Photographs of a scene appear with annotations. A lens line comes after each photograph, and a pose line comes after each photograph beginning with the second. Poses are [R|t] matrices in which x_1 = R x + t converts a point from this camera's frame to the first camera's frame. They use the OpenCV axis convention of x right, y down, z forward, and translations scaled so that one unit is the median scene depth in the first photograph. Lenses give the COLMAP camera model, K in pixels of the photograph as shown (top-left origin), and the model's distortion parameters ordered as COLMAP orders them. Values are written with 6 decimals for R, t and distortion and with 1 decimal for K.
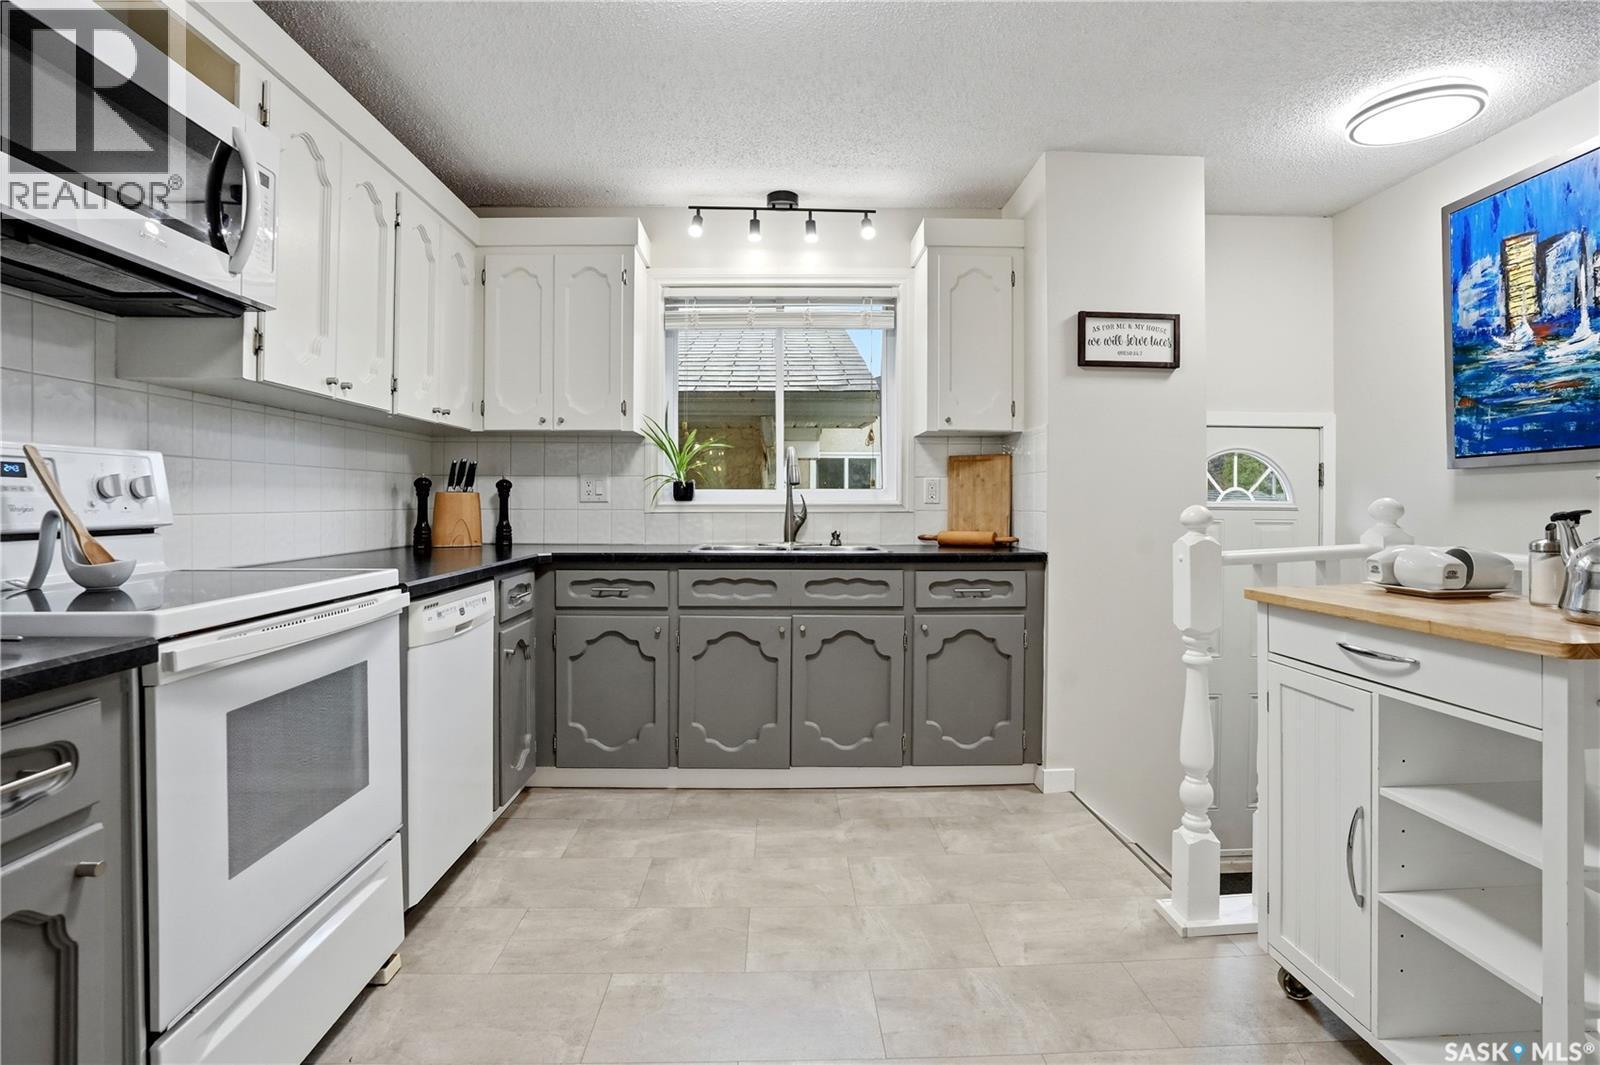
lens RADIAL K [[787.3, 0, 794.4], [0, 787.3, 493.5], [0, 0, 1]] dist [-0.049504, 0.020981]
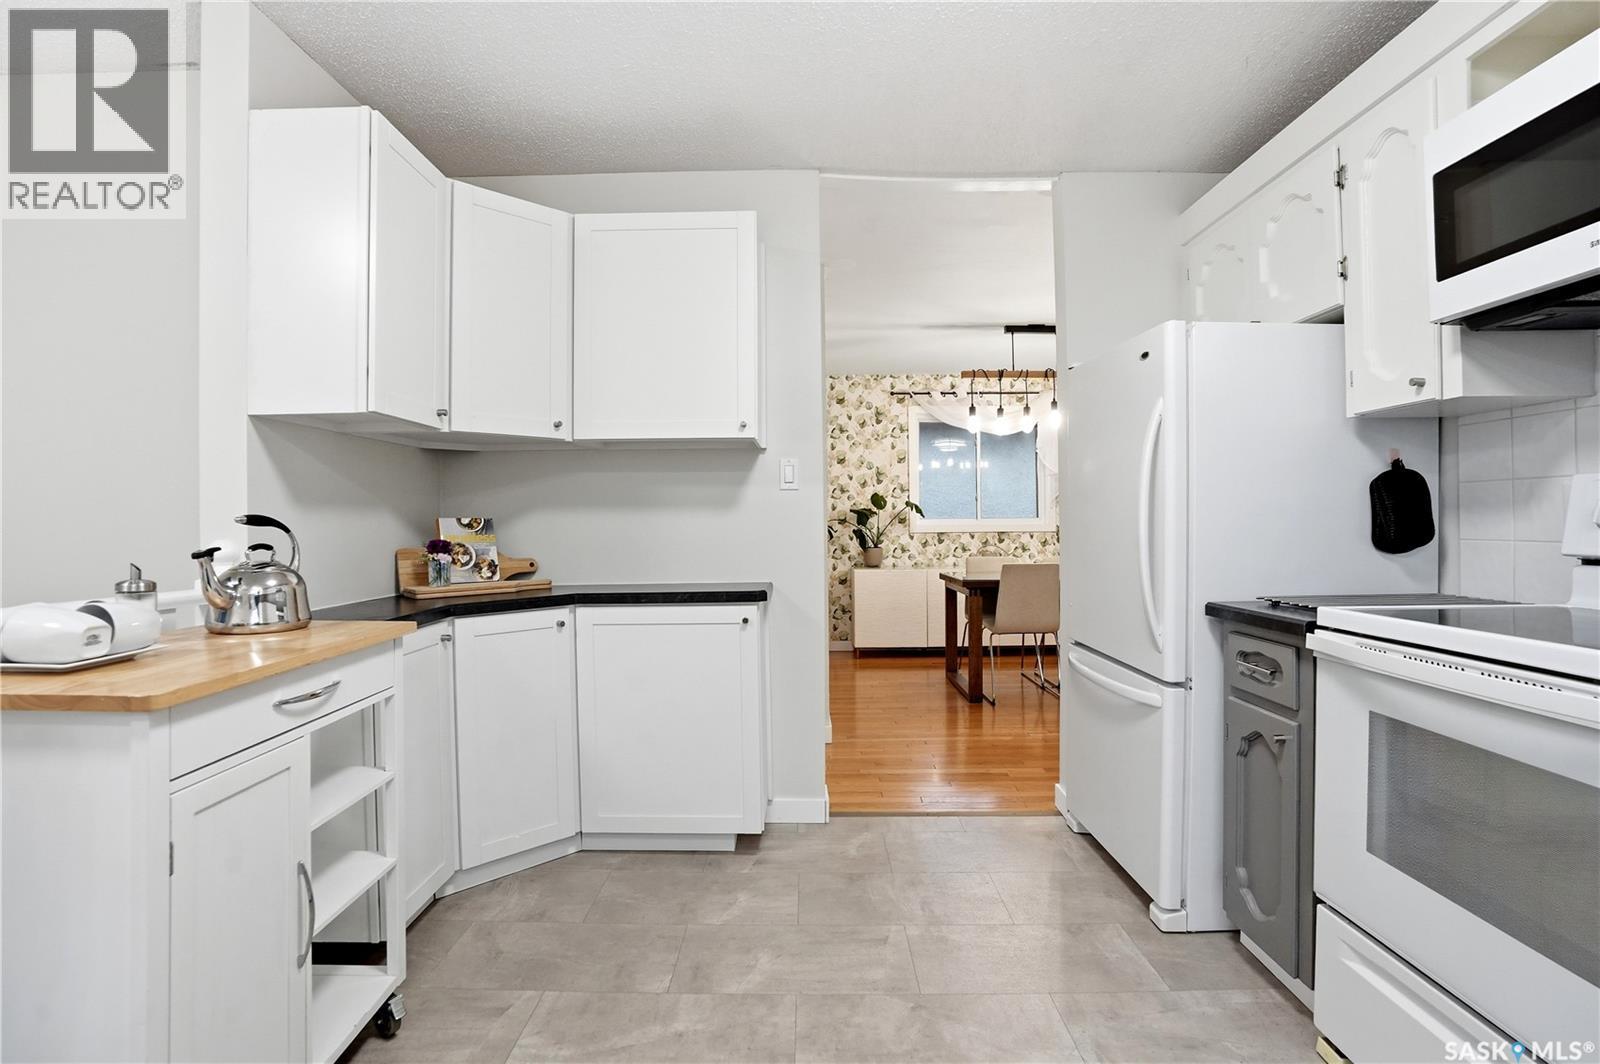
lens RADIAL K [[787.3, 0, 794.4], [0, 787.3, 493.0], [0, 0, 1]] dist [-0.049504, 0.020981]
pose [[-0.999671, 0.007354, -0.024577, 0.145027], [0.007845, 0.999771, -0.019925, -0.026431], [0.024425, -0.020111, -0.999499, 1.848682]]
